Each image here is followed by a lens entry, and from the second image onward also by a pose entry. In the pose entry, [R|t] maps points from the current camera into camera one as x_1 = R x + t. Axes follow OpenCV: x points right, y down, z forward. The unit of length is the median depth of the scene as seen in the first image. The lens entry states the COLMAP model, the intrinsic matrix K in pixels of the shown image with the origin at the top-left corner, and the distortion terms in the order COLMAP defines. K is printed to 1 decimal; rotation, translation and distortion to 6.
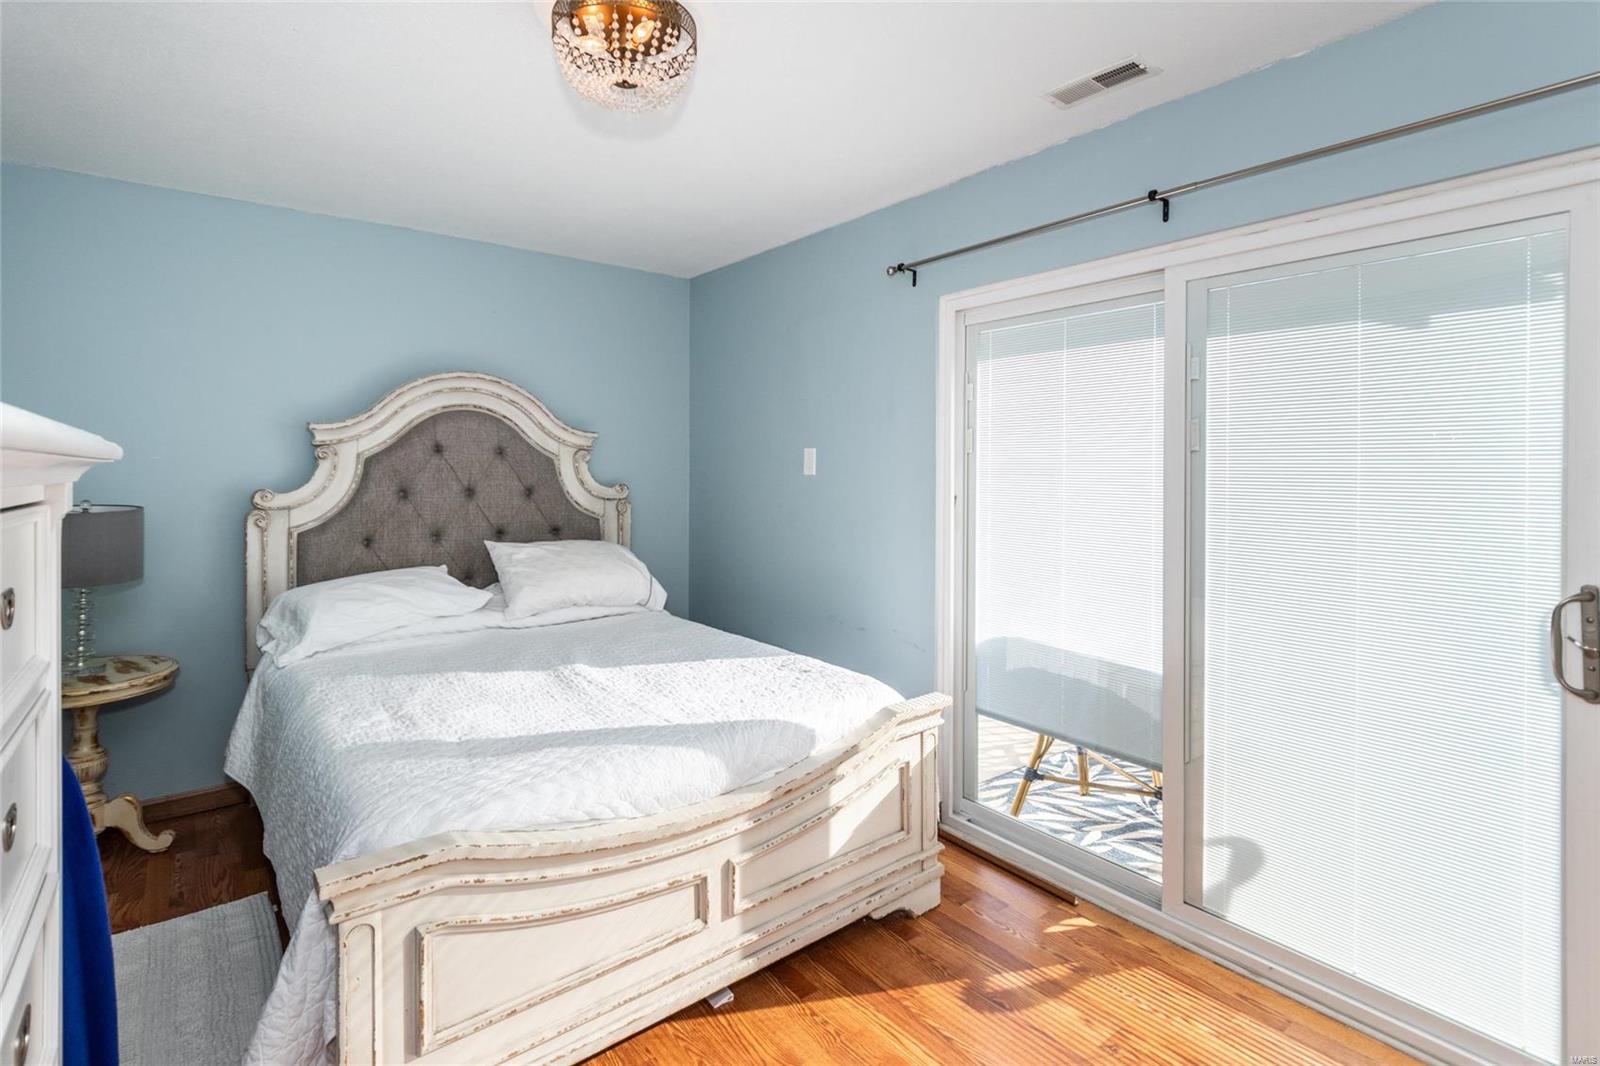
lens RADIAL K [[756.7, 0, 799.0], [0, 756.7, 469.6], [0, 0, 1]] dist [0.000219, 0.000070]
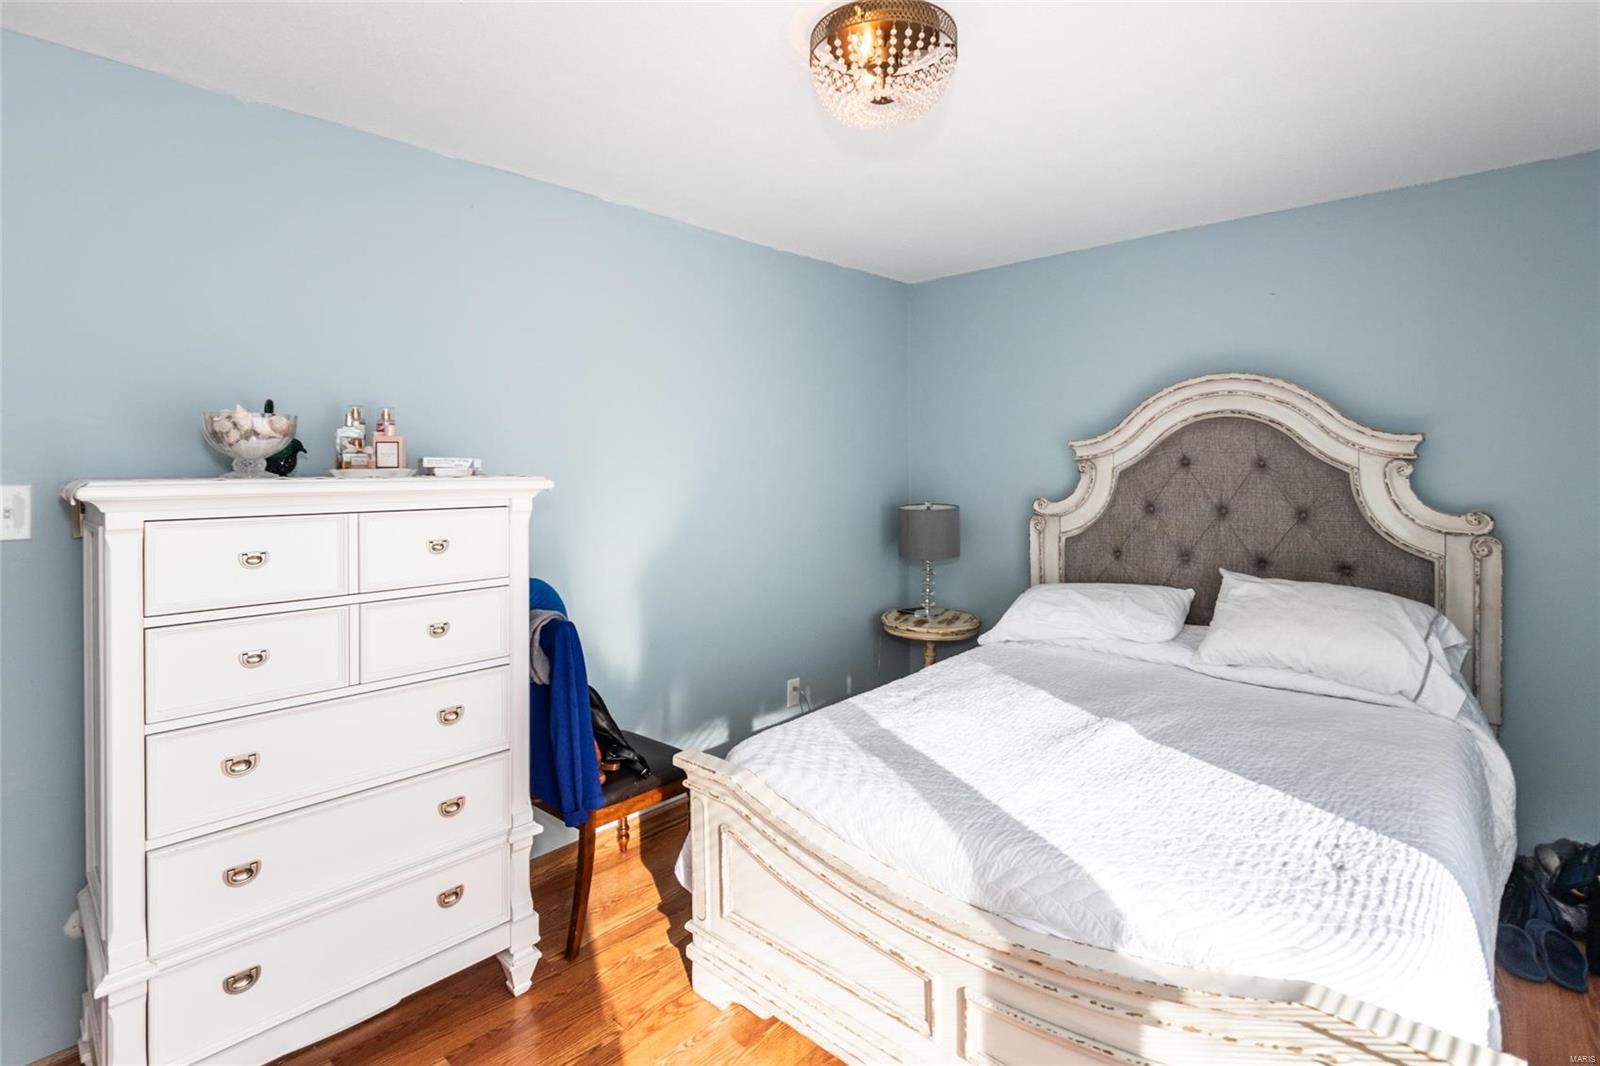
lens RADIAL K [[776.5, 0, 801.6], [0, 776.5, 475.5], [0, 0, 1]] dist [-0.000303, 0.000472]
pose [[0.146984, 0.014174, -0.989037, 0.418093], [-0.002420, 0.999899, 0.013970, -0.024652], [0.989136, 0.000340, 0.147003, 0.425987]]
